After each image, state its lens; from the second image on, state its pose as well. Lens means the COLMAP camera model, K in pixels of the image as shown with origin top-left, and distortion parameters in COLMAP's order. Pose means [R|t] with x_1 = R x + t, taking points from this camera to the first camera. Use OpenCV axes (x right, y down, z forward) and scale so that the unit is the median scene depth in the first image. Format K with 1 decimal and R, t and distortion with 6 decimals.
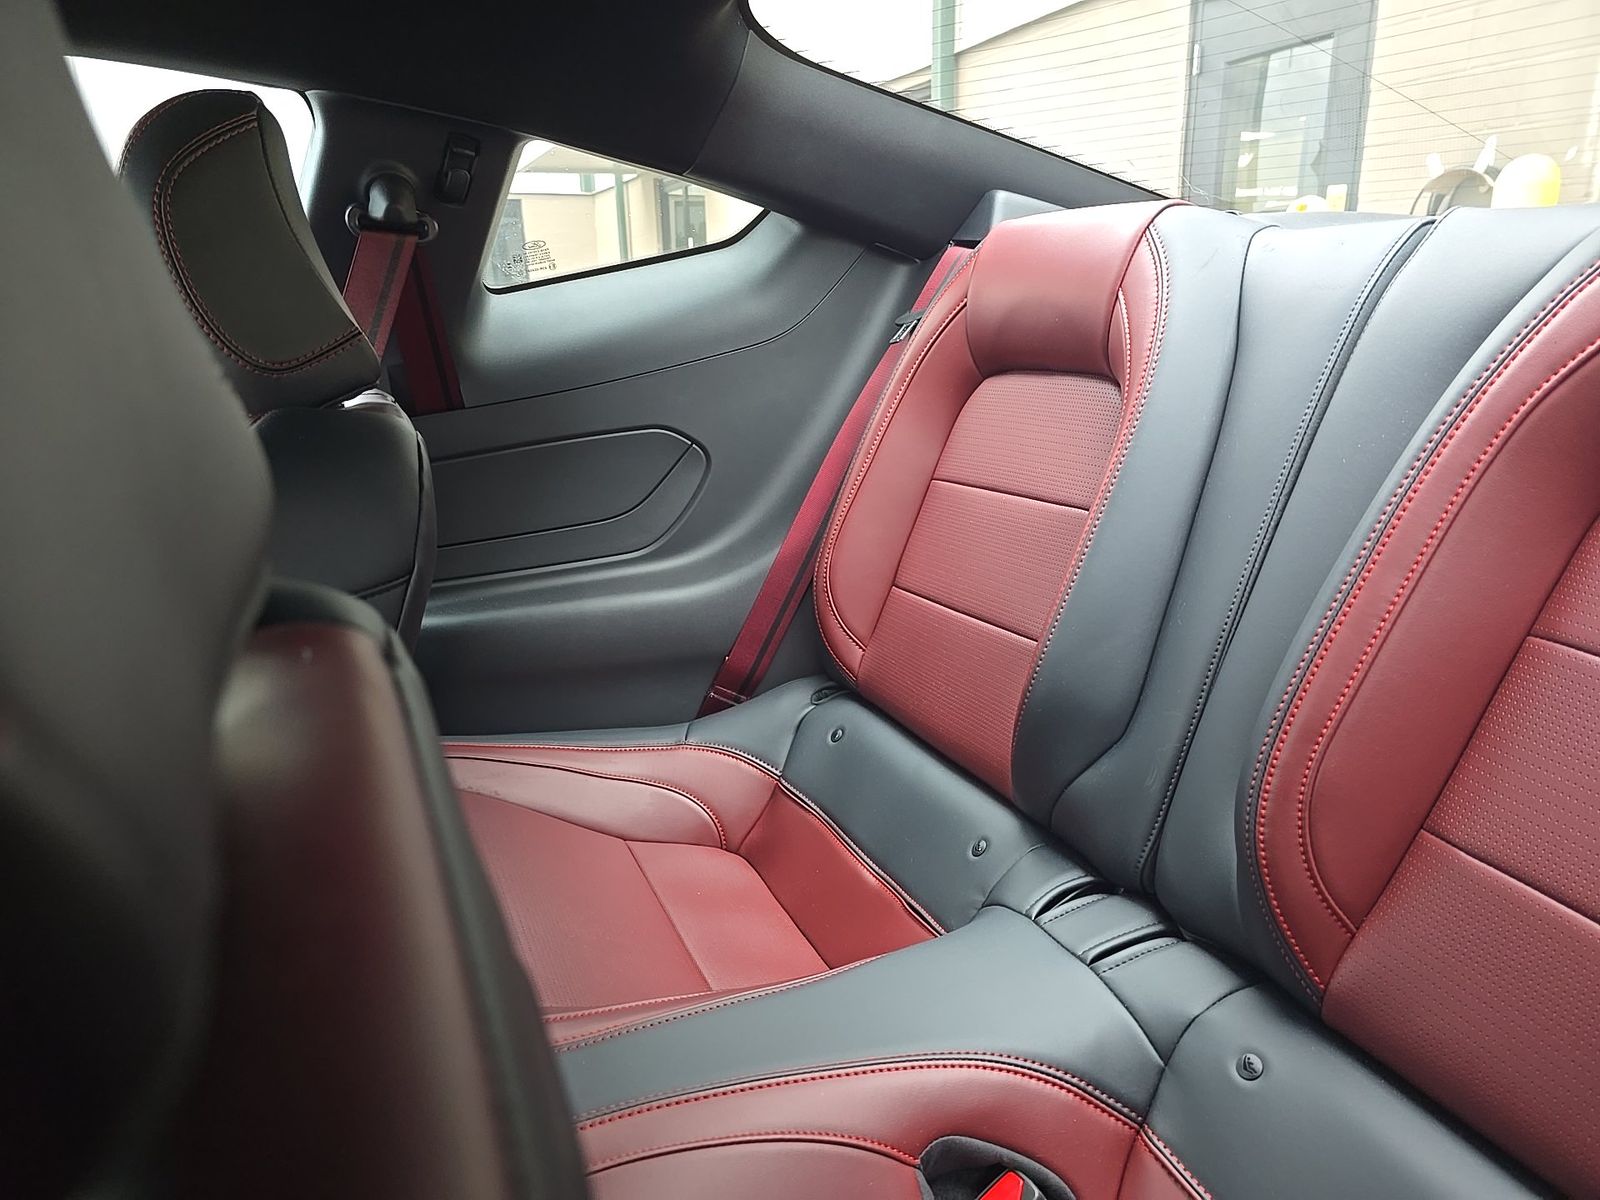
lens RADIAL K [[1053.5, 0, 798.0], [0, 1053.5, 630.2], [0, 0, 1]] dist [0.017354, -0.002881]
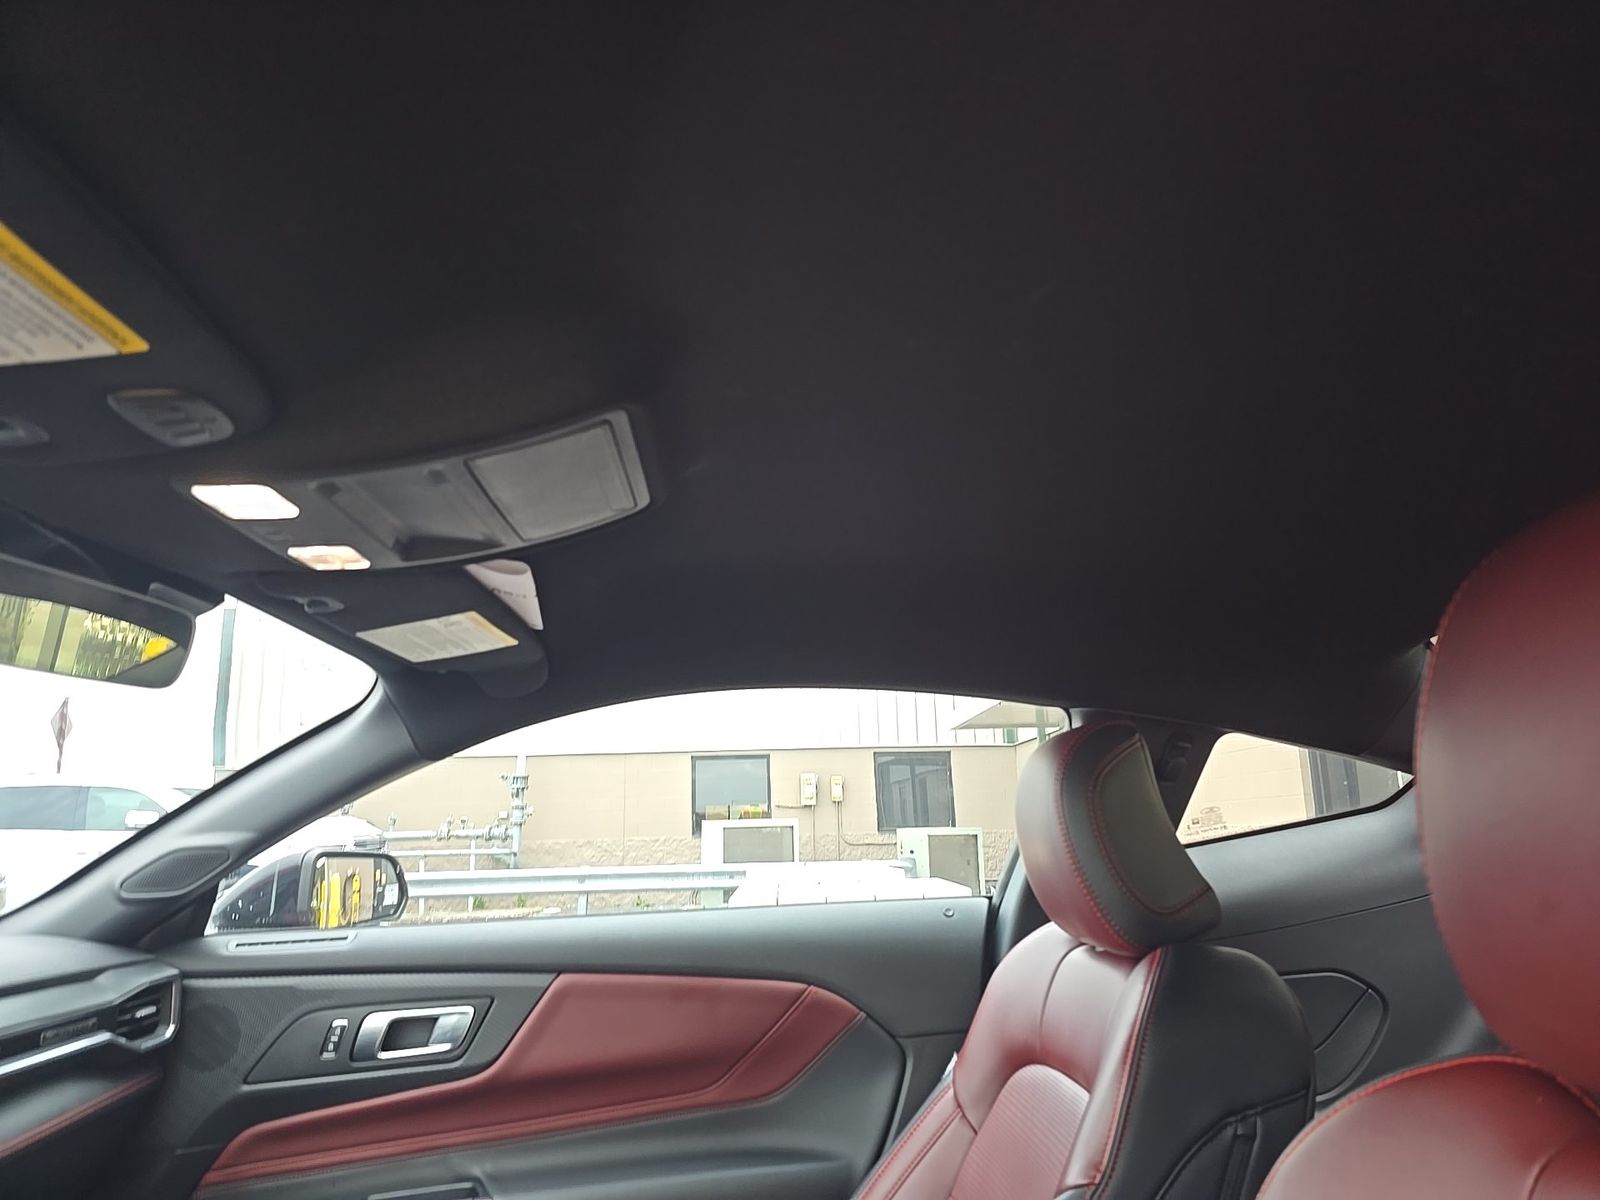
lens RADIAL K [[1053.5, 0, 798.0], [0, 1053.5, 630.2], [0, 0, 1]] dist [0.017354, -0.002881]
pose [[0.938932, -0.060119, -0.338810, -0.258380], [-0.108634, 0.882475, -0.457642, 0.055931], [0.326505, 0.466501, 0.822053, -0.233825]]
